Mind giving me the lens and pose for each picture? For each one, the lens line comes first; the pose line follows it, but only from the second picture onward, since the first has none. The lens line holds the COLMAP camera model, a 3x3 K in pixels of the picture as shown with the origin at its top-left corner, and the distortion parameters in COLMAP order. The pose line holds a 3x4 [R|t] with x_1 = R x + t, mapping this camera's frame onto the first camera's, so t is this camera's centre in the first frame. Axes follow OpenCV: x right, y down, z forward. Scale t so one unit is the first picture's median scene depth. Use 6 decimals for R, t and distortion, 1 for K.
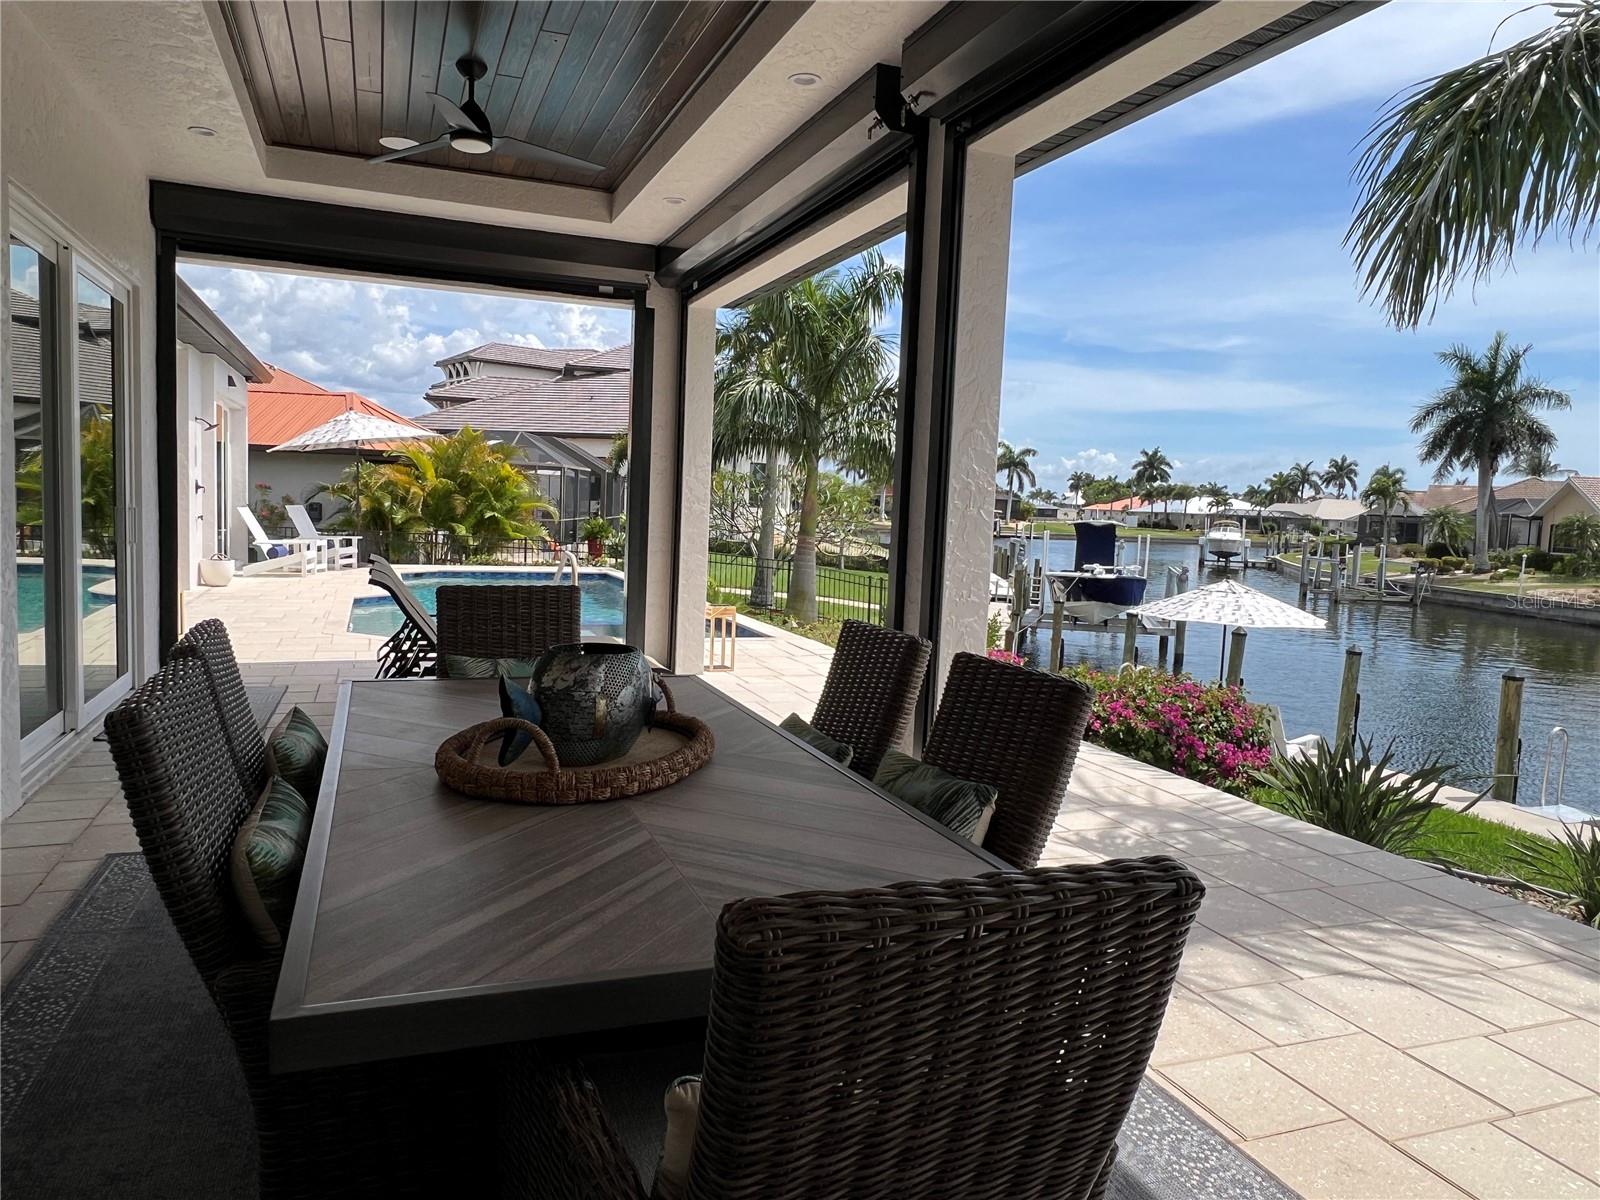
lens RADIAL K [[1059.4, 0, 785.6], [0, 1059.4, 594.7], [0, 0, 1]] dist [-0.001263, -0.002510]
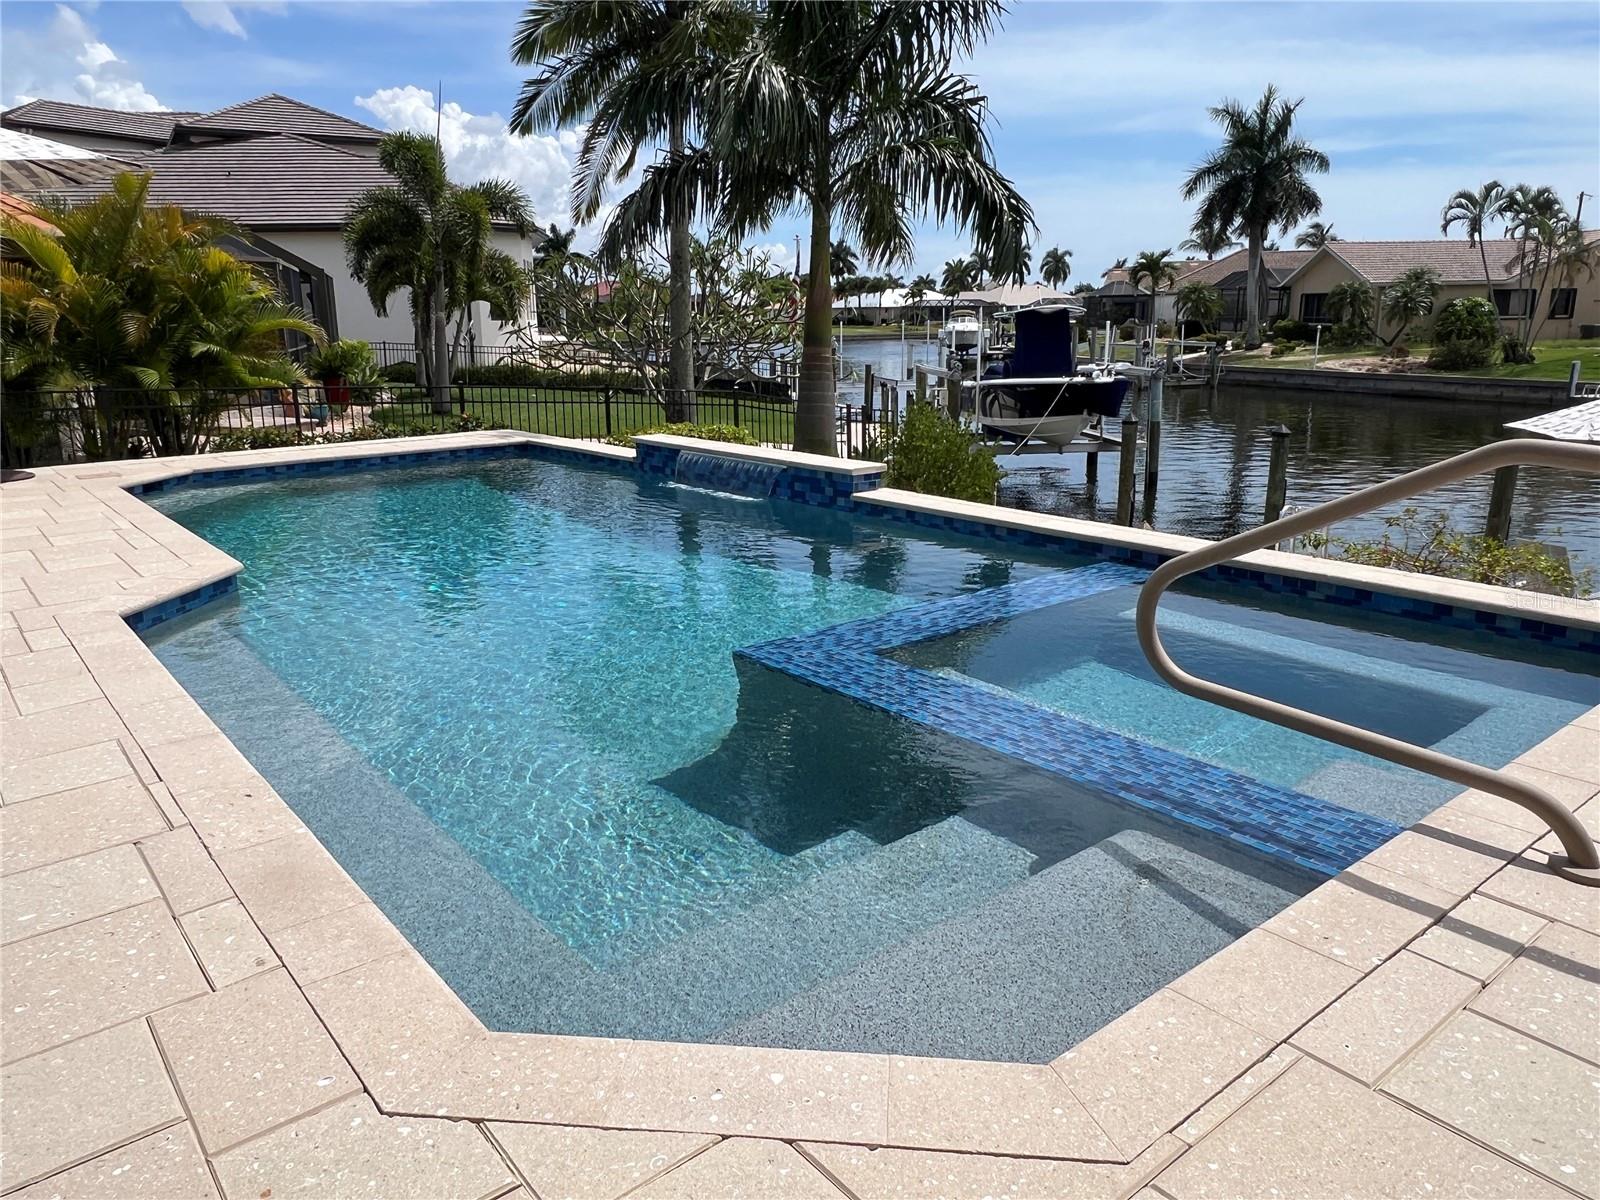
lens RADIAL K [[1121.3, 0, 799.2], [0, 1121.3, 592.9], [0, 0, 1]] dist [0.002631, -0.007890]
pose [[0.948081, -0.127241, 0.291465, -0.064976], [0.079140, 0.982038, 0.171286, -0.009689], [-0.308024, -0.139326, 0.941121, 0.132814]]
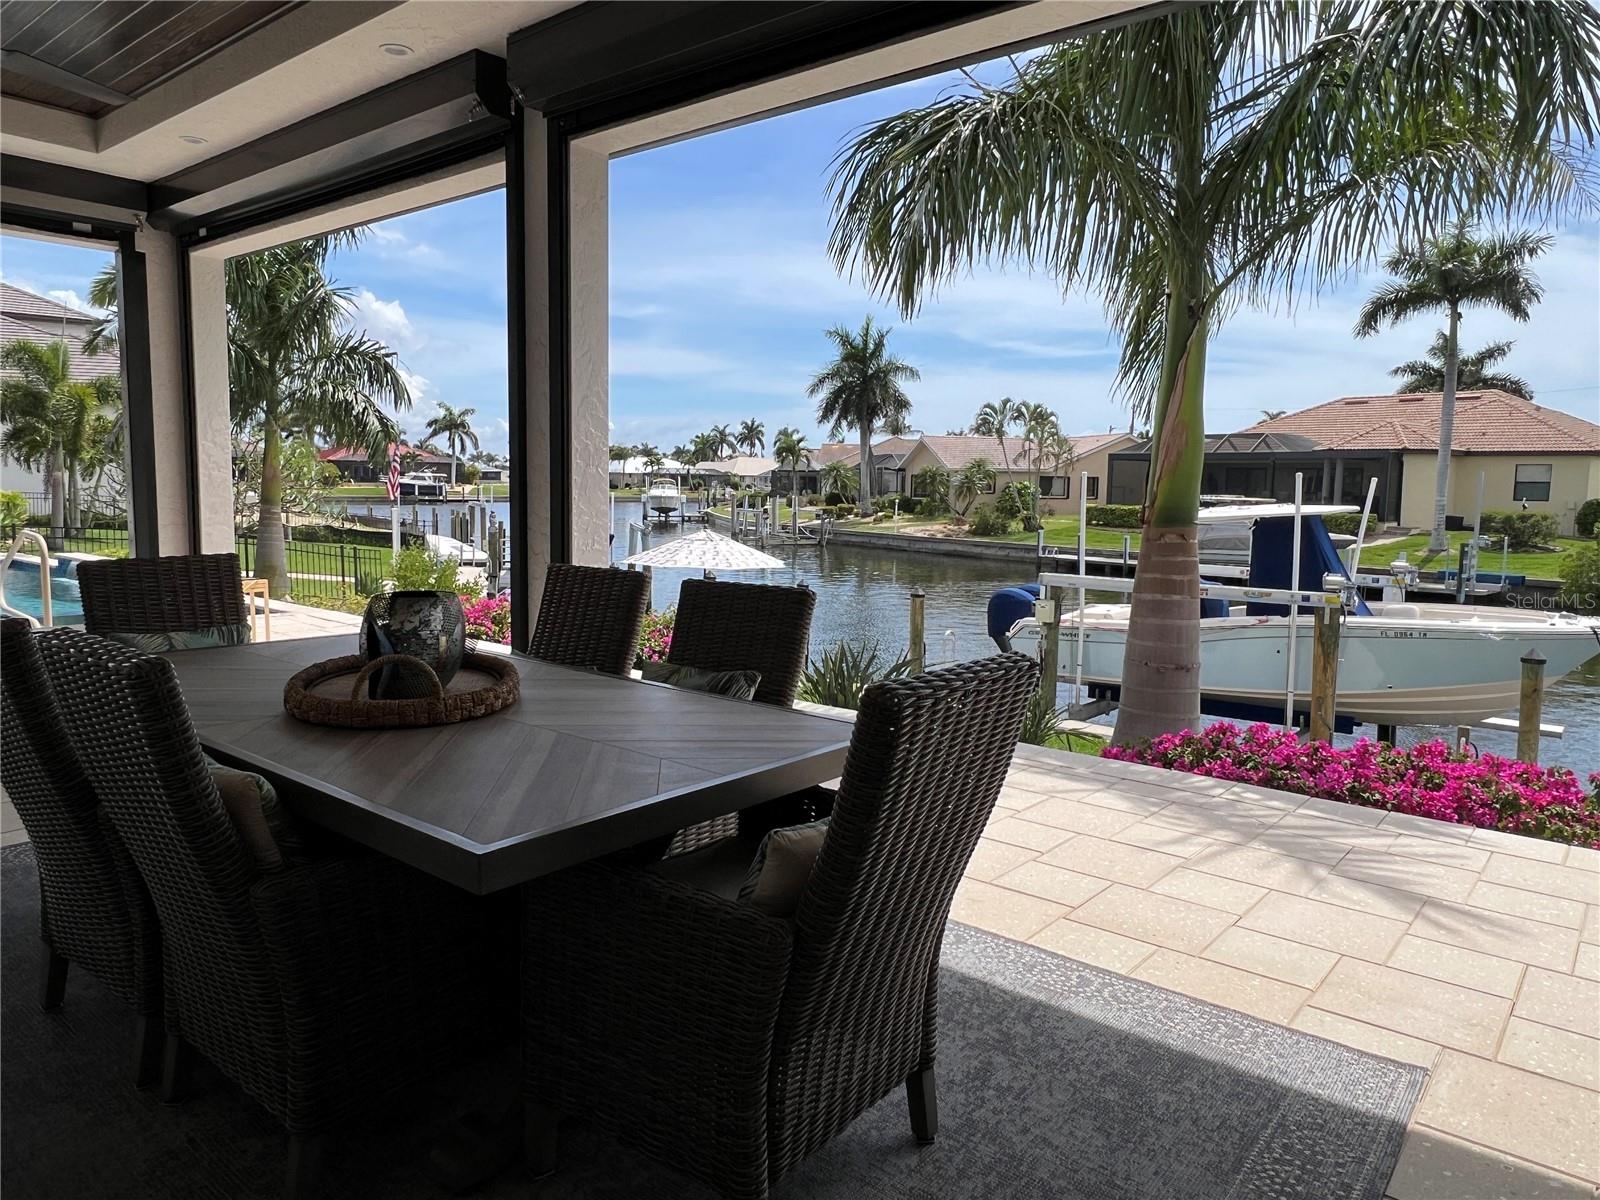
lens RADIAL K [[1059.4, 0, 789.2], [0, 1059.4, 592.4], [0, 0, 1]] dist [-0.001263, -0.002510]
pose [[0.869087, -0.078230, 0.488435, -0.013684], [0.062047, 0.996857, 0.049259, 0.000645], [-0.490753, -0.012504, 0.871209, -0.005916]]
